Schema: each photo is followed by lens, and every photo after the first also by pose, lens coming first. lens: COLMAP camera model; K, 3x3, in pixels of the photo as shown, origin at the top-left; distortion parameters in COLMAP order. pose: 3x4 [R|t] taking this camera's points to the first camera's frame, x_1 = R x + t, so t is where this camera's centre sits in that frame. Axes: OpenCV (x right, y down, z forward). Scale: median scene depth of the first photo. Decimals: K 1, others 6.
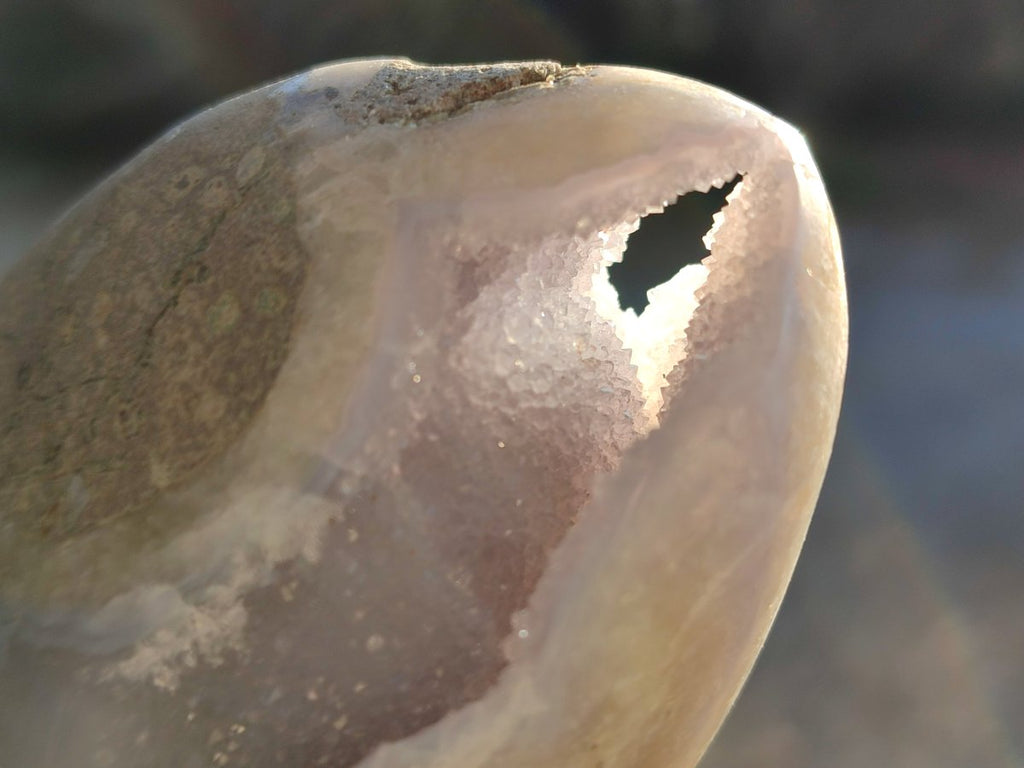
lens RADIAL K [[1573.9, 0, 512.0], [0, 1573.9, 384.0], [0, 0, 1]] dist [0.386190, -2.975251]
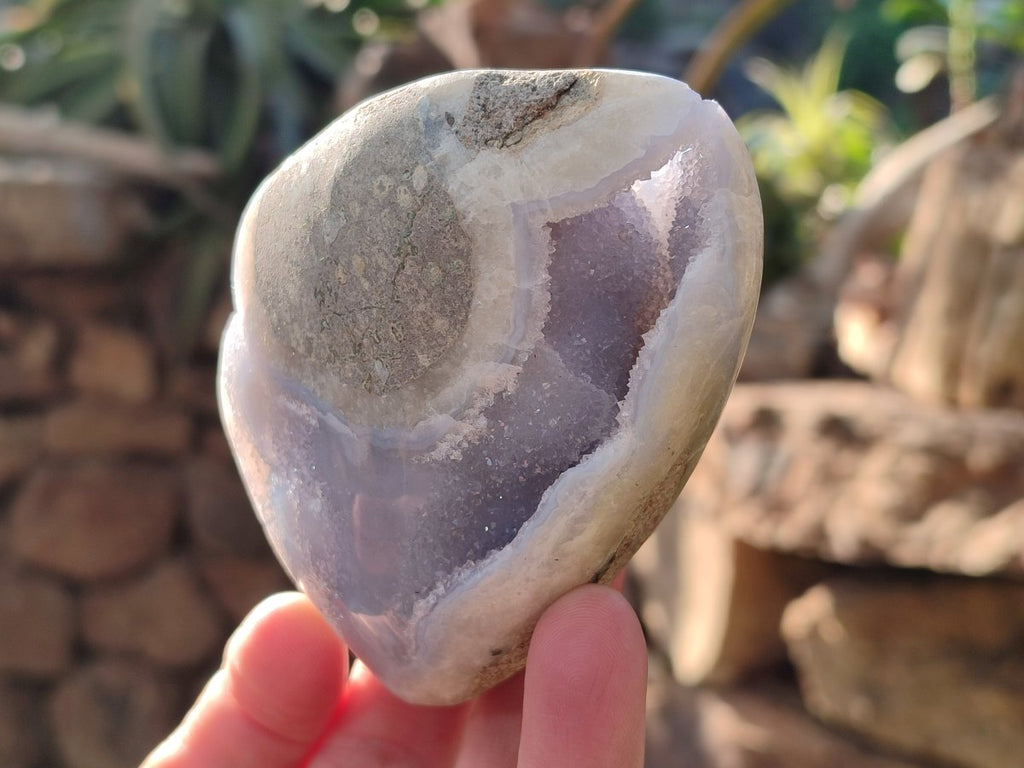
lens RADIAL K [[1573.9, 0, 512.0], [0, 1573.9, 384.0], [0, 0, 1]] dist [0.386190, -2.975251]
pose [[0.974048, -0.212995, -0.076573, 0.026105], [0.225319, 0.880351, 0.417388, -0.689056], [-0.021491, -0.423810, 0.905496, -0.755257]]
